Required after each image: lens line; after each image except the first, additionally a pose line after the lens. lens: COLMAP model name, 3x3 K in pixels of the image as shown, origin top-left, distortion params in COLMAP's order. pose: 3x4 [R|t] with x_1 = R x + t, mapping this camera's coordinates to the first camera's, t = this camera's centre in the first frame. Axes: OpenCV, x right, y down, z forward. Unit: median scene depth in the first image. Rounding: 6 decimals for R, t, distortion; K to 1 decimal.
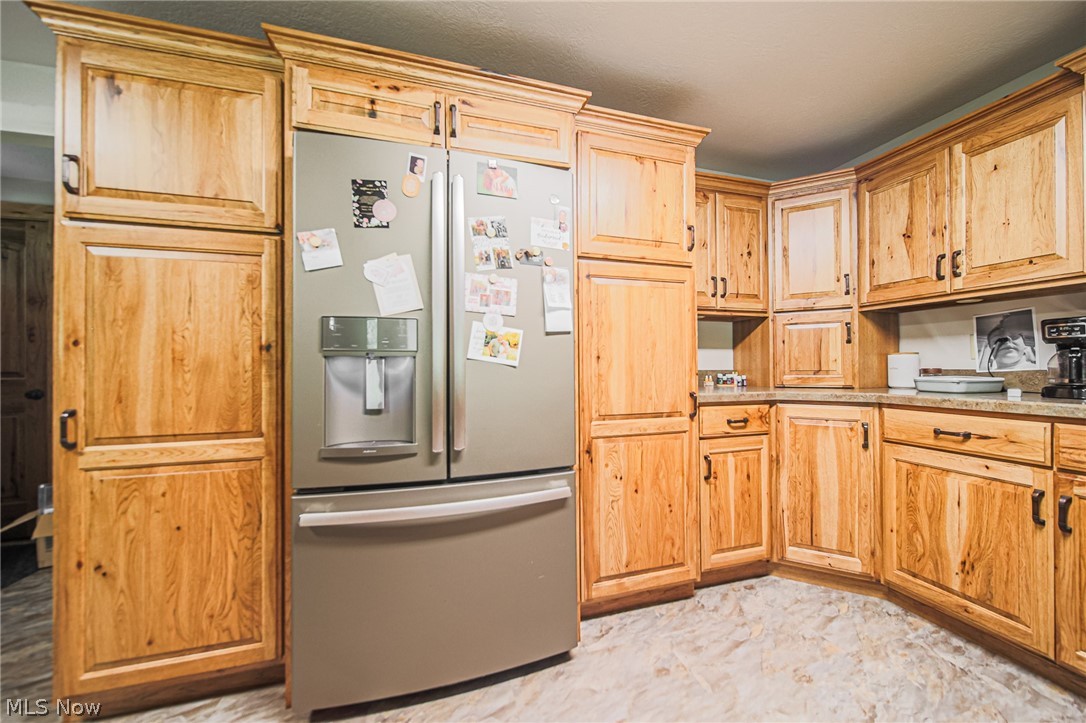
lens RADIAL K [[412.8, 0, 563.2], [0, 412.8, 363.6], [0, 0, 1]] dist [0.003389, -0.001859]
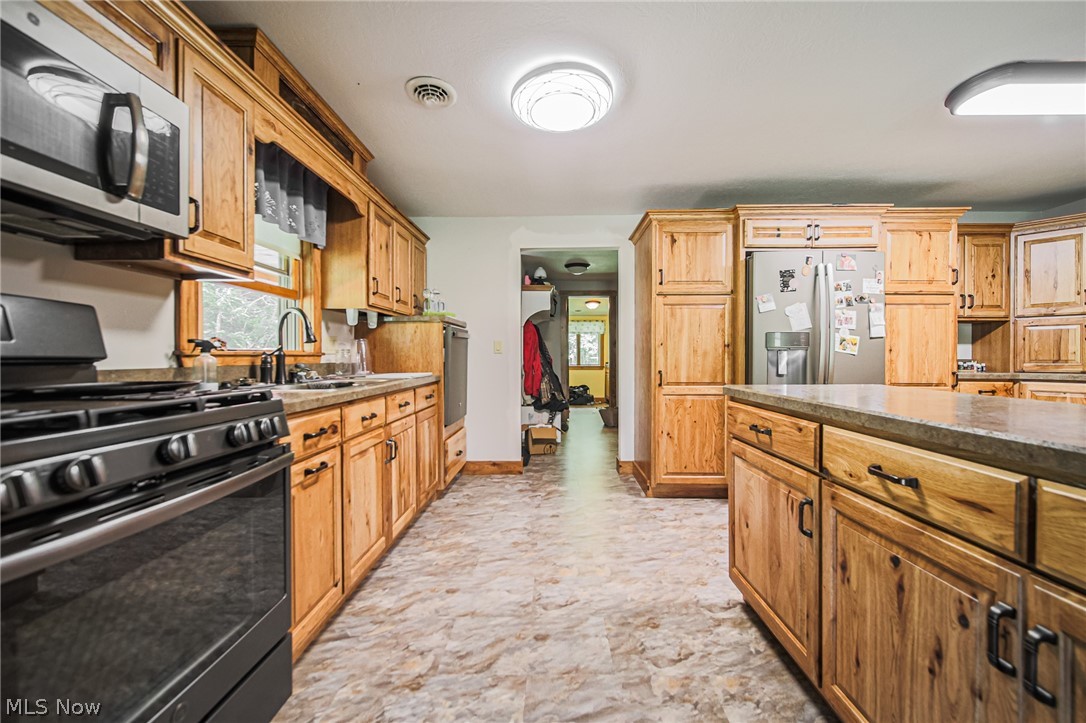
lens RADIAL K [[412.8, 0, 547.5], [0, 412.8, 359.7], [0, 0, 1]] dist [0.003389, -0.001859]
pose [[0.945470, 0.010445, -0.325542, -0.691566], [-0.006242, 0.999883, 0.013954, 0.009443], [0.325650, -0.011161, 0.945424, -1.092057]]
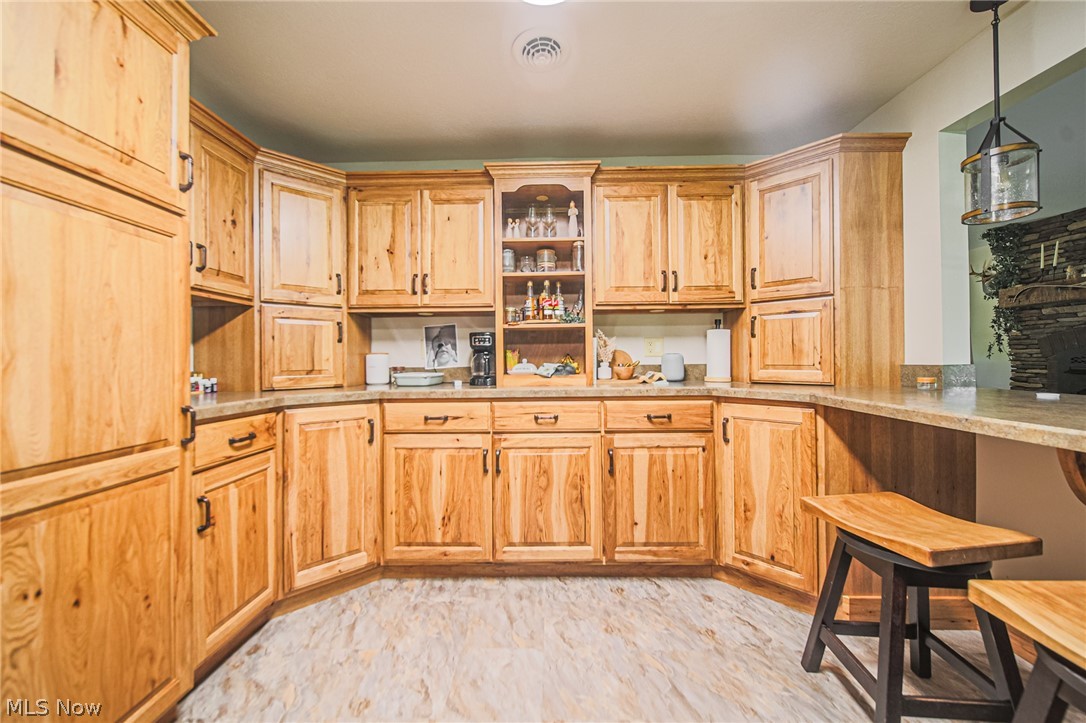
lens RADIAL K [[412.8, 0, 539.3], [0, 412.8, 357.4], [0, 0, 1]] dist [0.003389, -0.001859]
pose [[0.330731, 0.011071, 0.943660, -0.127576], [0.001268, 0.999925, -0.012175, -0.000172], [-0.943724, 0.005223, 0.330692, 0.257399]]
